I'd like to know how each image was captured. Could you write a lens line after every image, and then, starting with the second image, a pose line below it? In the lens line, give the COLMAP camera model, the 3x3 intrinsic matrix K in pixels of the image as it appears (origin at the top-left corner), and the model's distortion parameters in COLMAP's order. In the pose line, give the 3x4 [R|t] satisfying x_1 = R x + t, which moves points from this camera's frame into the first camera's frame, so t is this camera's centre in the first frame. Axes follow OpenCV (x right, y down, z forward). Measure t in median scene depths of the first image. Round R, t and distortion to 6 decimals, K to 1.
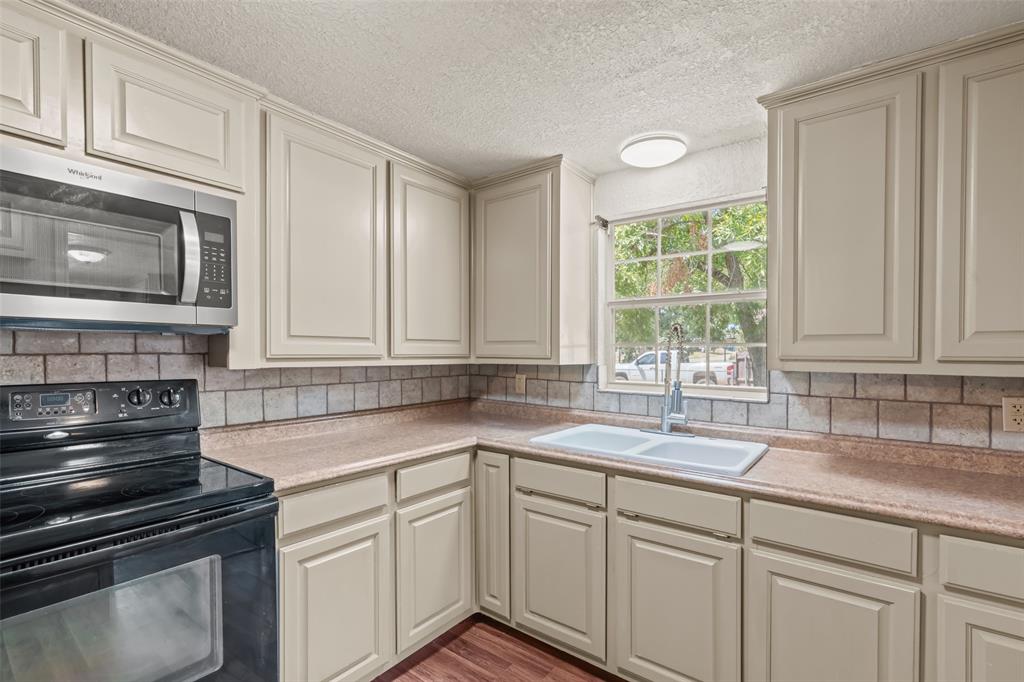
lens RADIAL K [[469.6, 0, 513.1], [0, 469.6, 351.5], [0, 0, 1]] dist [-0.002303, 0.000803]
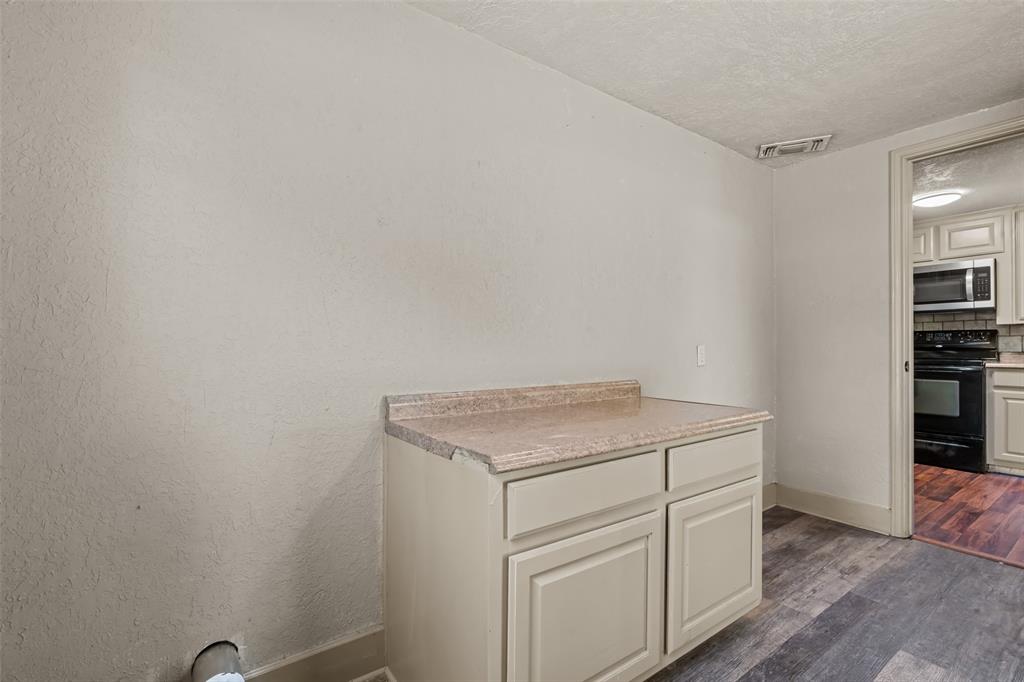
lens RADIAL K [[464.1, 0, 509.3], [0, 464.1, 345.6], [0, 0, 1]] dist [-0.003182, 0.000060]
pose [[-0.291568, -0.007496, -0.956521, 1.963063], [-0.006070, 0.999964, -0.005986, 0.142412], [0.956531, 0.004060, -0.291603, -0.600851]]
